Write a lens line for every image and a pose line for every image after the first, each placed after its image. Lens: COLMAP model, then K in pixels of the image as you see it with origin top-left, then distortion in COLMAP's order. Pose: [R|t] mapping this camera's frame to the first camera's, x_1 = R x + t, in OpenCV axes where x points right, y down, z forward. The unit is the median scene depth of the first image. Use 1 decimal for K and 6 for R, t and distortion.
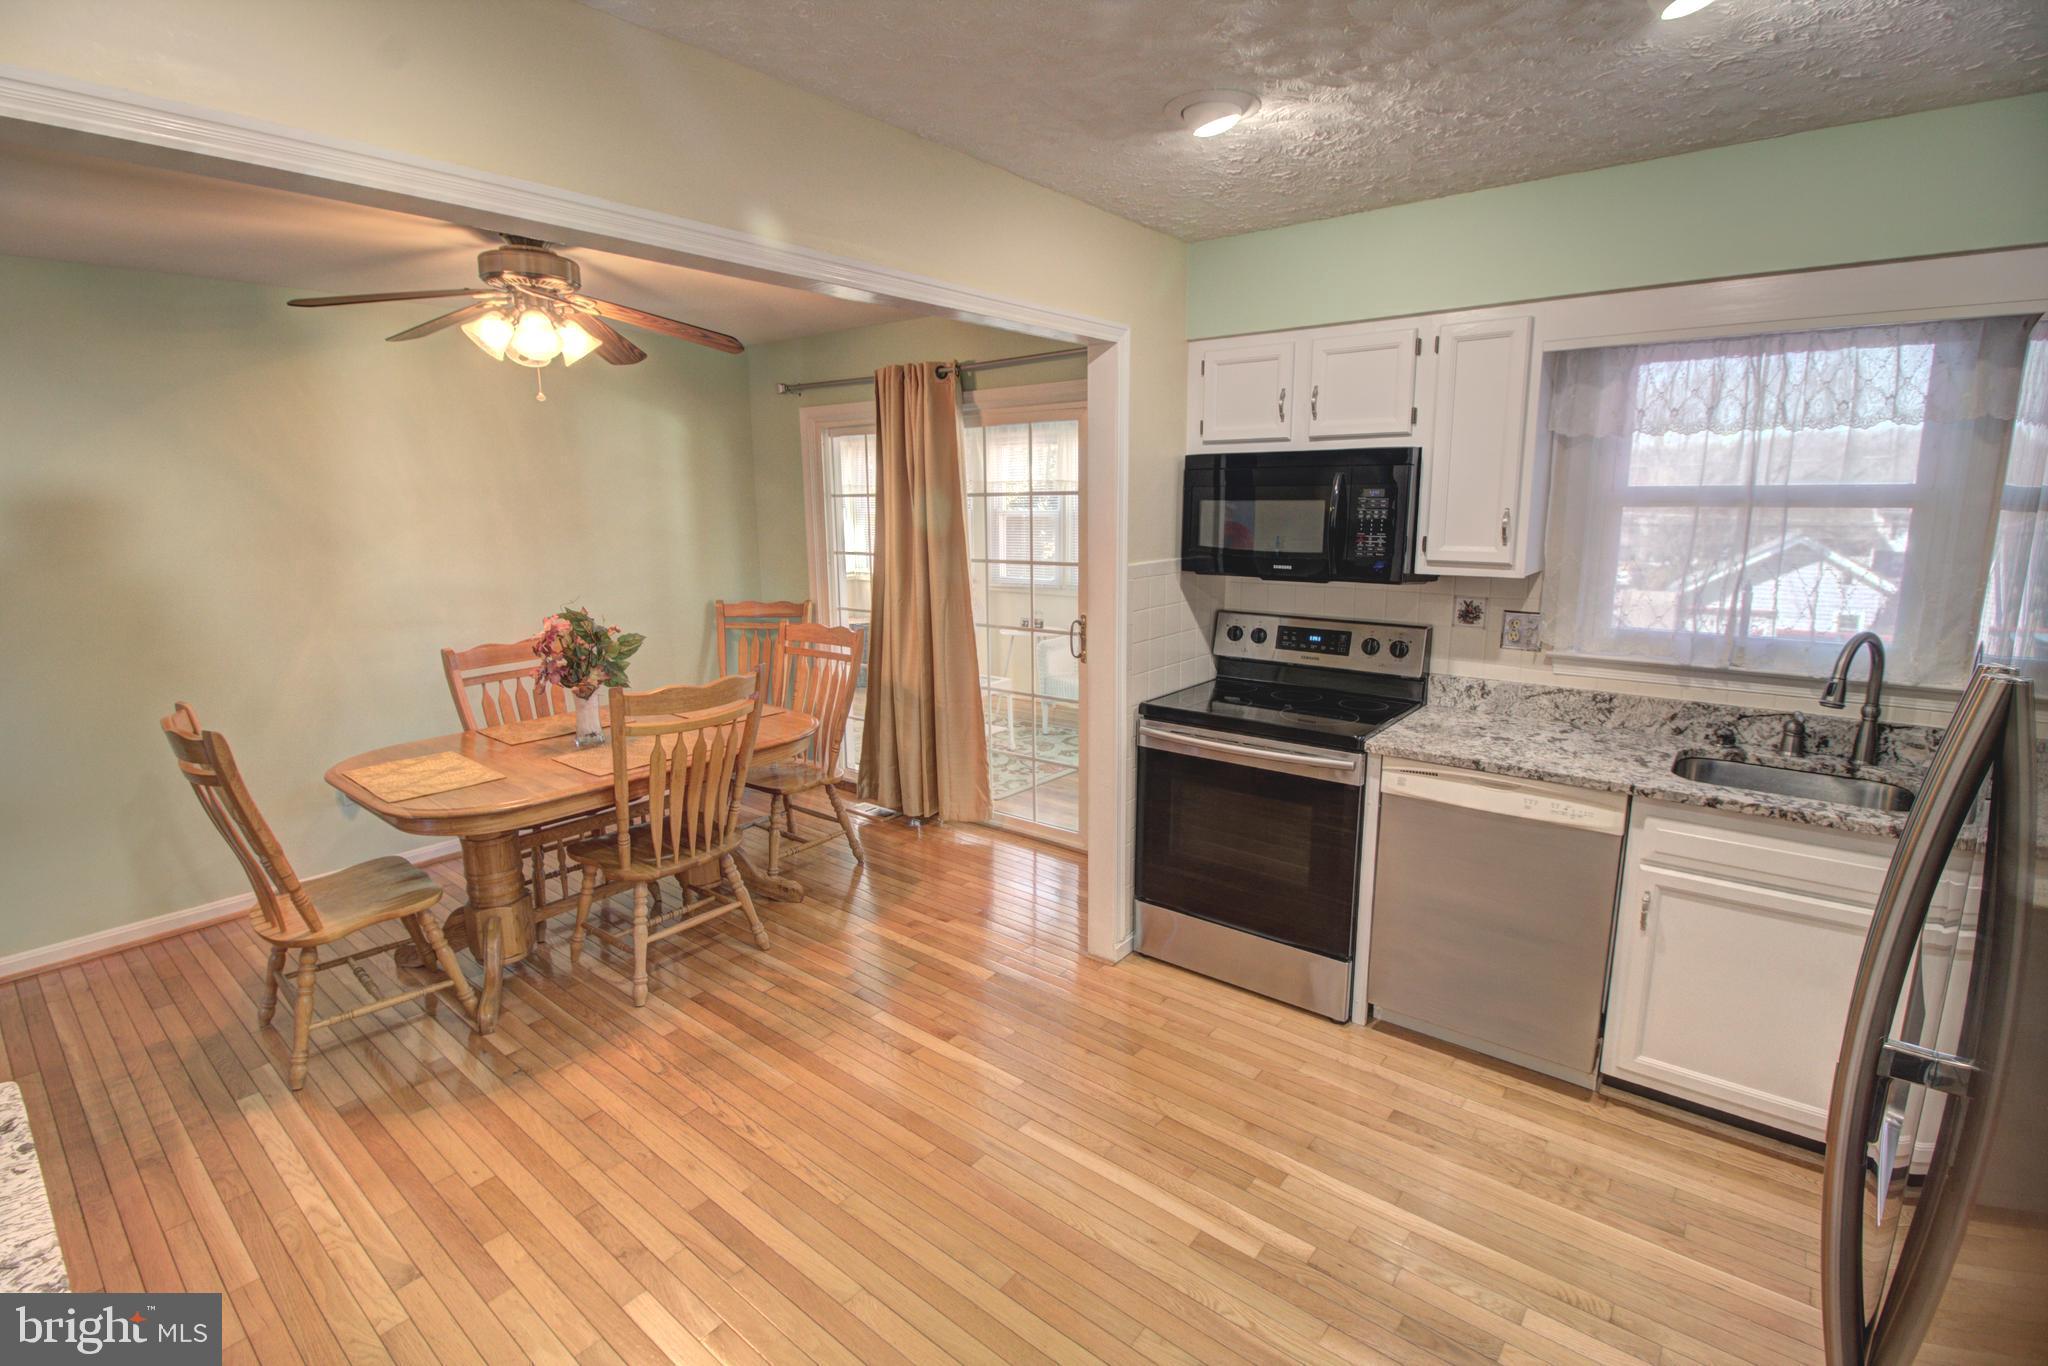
lens RADIAL K [[944.3, 0, 1026.2], [0, 944.3, 666.4], [0, 0, 1]] dist [-0.003769, -0.010349]
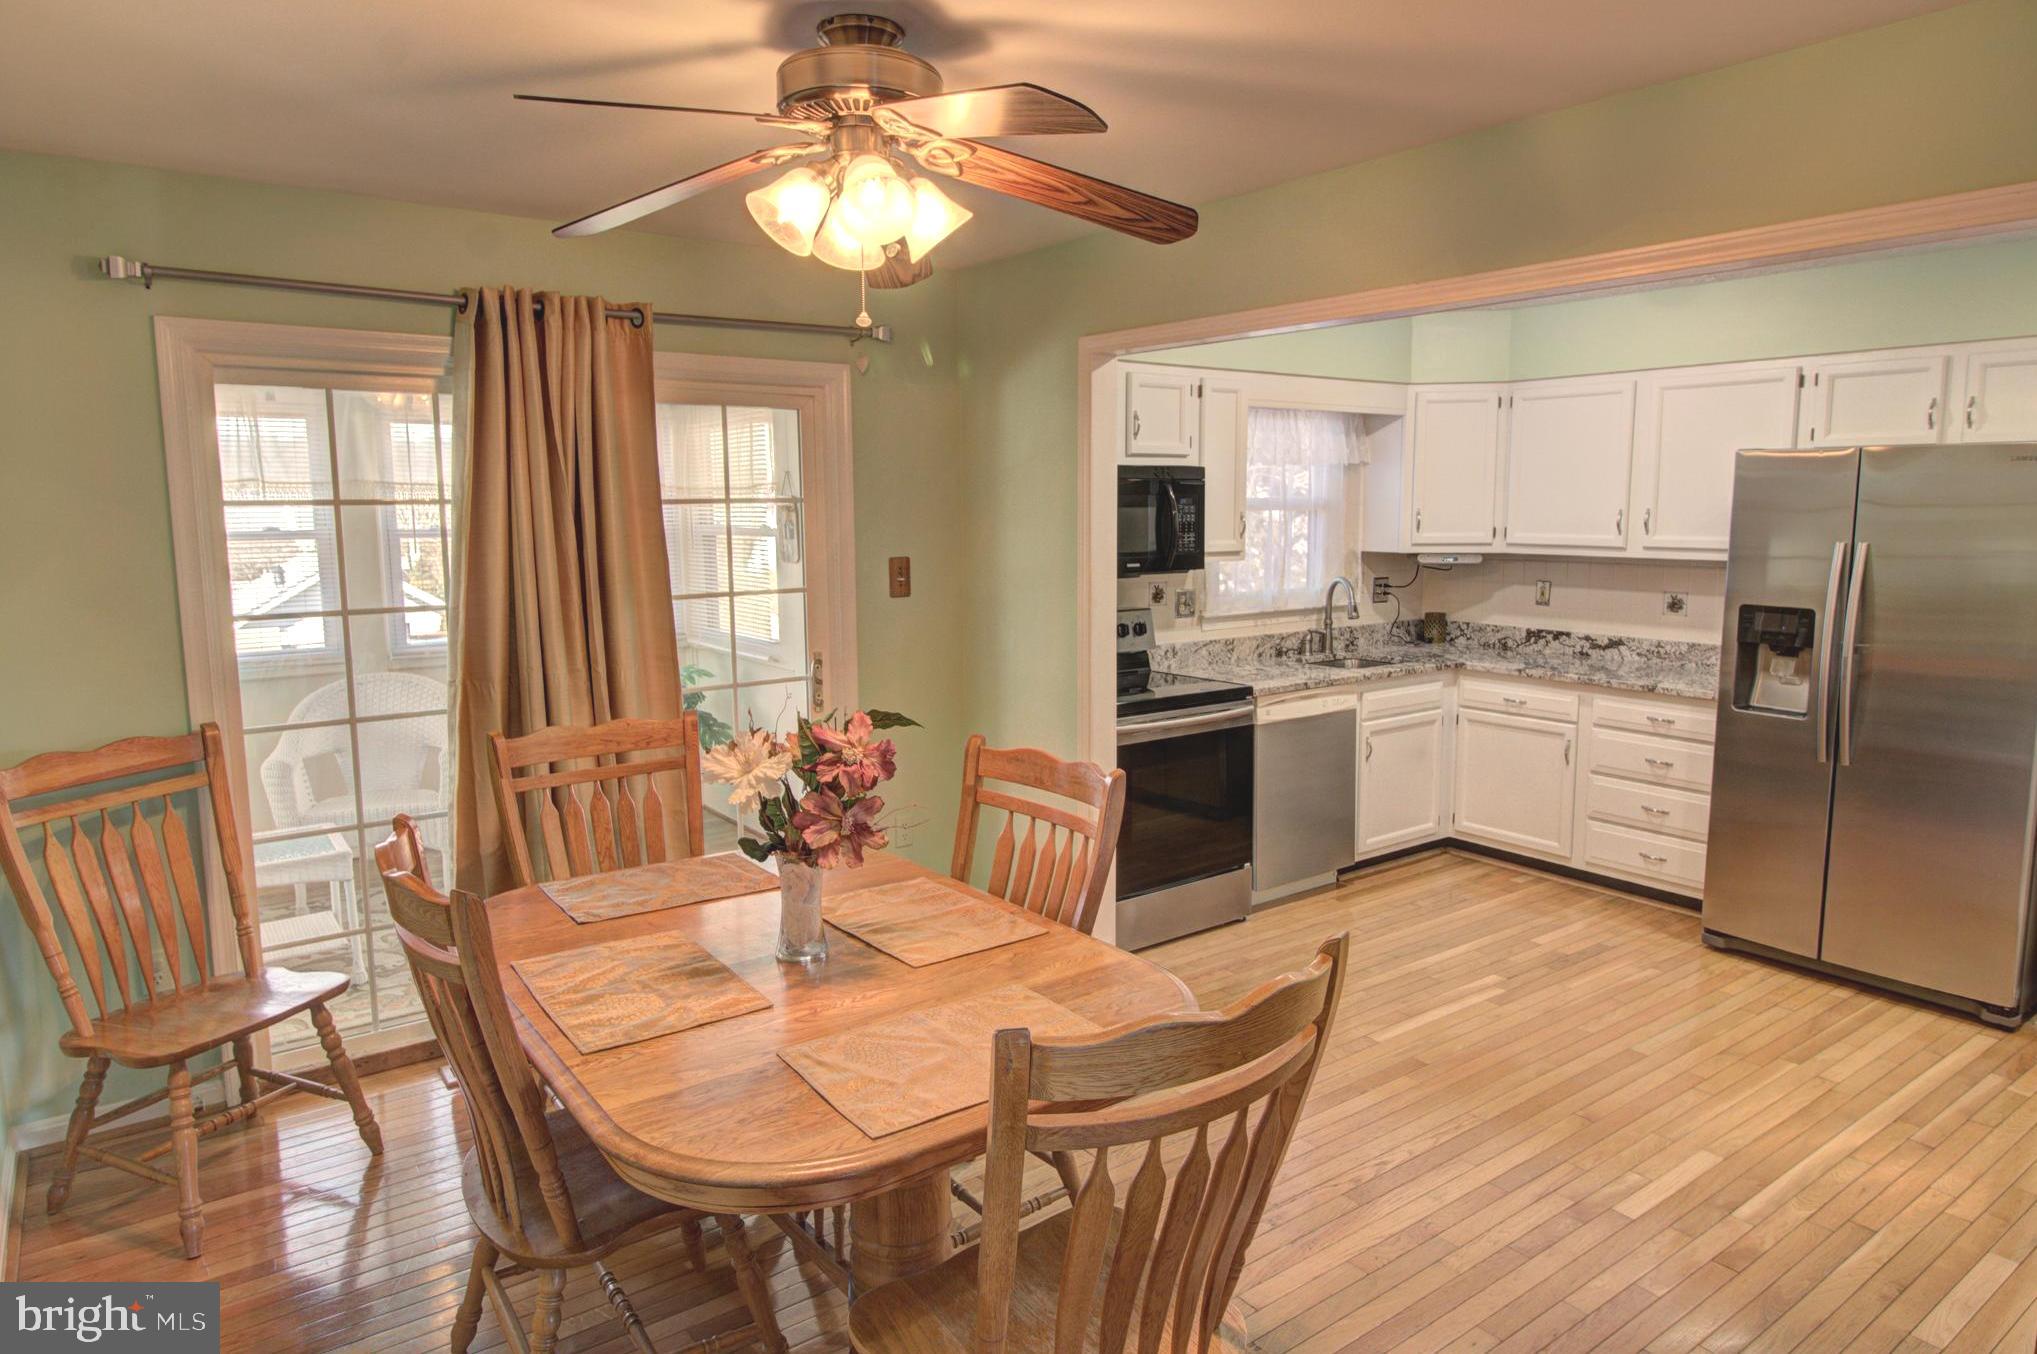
lens RADIAL K [[1241.2, 0, 1008.9], [0, 1241.2, 658.8], [0, 0, 1]] dist [0.002992, -0.008456]
pose [[0.246420, -0.113676, 0.962473, -1.361509], [0.177799, 0.981545, 0.070407, -0.140918], [-0.952714, 0.153777, 0.262084, 0.855258]]
